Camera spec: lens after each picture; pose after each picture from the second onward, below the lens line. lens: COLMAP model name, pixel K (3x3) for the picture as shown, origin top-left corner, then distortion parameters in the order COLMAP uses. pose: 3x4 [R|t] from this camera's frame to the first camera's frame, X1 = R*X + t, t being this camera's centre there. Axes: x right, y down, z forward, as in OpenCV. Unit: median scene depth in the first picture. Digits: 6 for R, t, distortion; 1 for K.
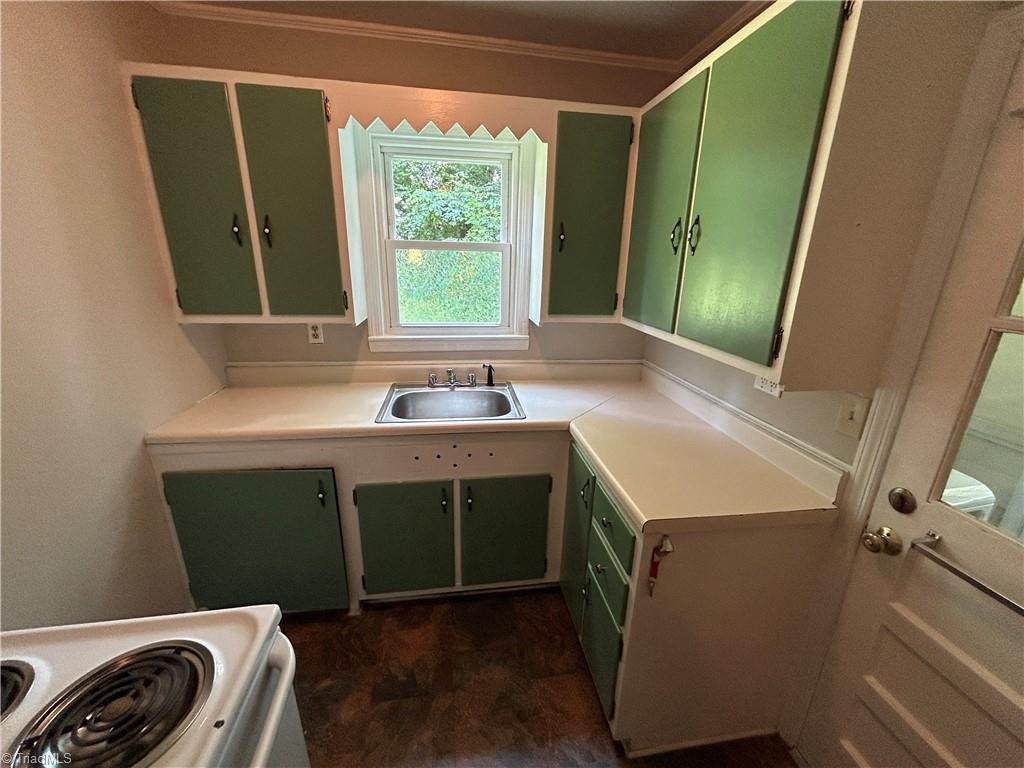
lens RADIAL K [[413.3, 0, 513.3], [0, 413.3, 384.1], [0, 0, 1]] dist [-0.000276, 0.000433]
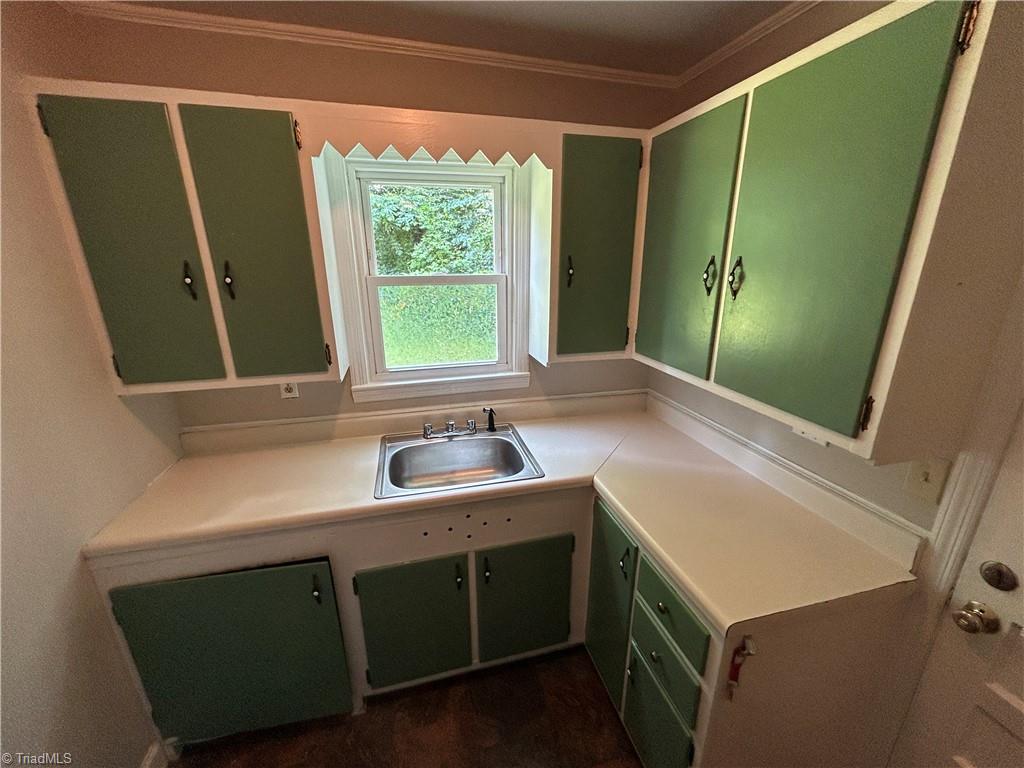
lens RADIAL K [[413.3, 0, 513.3], [0, 413.3, 384.1], [0, 0, 1]] dist [-0.000276, 0.000433]
pose [[0.993708, -0.058984, 0.095211, -0.112904], [0.058921, 0.998257, 0.003468, -0.124954], [-0.095250, 0.002163, 0.995451, 0.115689]]
